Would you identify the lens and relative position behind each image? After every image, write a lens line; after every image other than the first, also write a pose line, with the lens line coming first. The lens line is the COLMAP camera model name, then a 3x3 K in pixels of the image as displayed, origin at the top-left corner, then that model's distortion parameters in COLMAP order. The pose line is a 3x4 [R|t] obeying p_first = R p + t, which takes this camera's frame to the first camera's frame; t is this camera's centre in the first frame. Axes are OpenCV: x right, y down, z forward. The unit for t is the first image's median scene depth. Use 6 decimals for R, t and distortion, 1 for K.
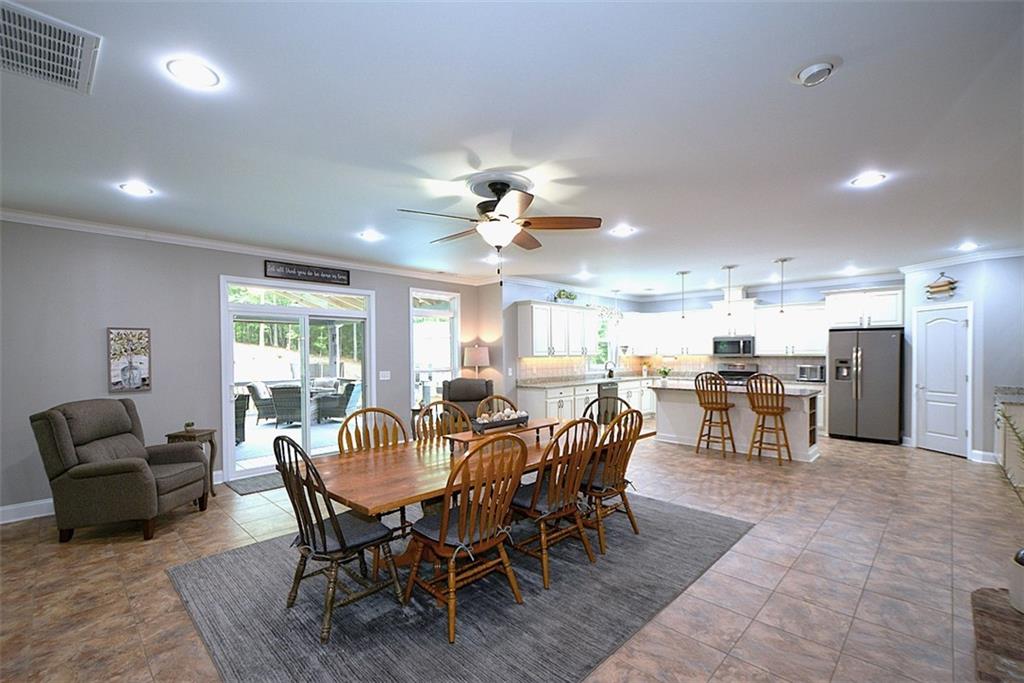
lens RADIAL K [[451.6, 0, 510.9], [0, 451.6, 353.6], [0, 0, 1]] dist [0.001153, -0.000011]
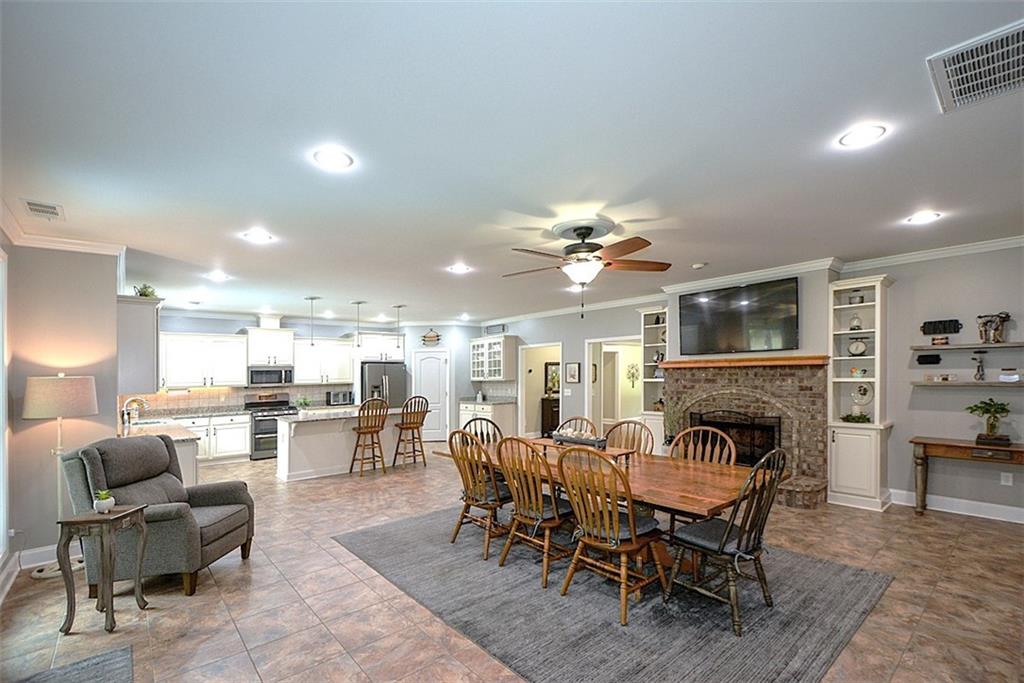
lens RADIAL K [[448.2, 0, 514.9], [0, 448.2, 378.1], [0, 0, 1]] dist [0.000494, -0.000033]
pose [[0.070623, -0.004559, 0.997493, -0.577907], [0.020341, 0.999788, 0.003130, -0.004516], [-0.997296, 0.020069, 0.070701, 0.547013]]
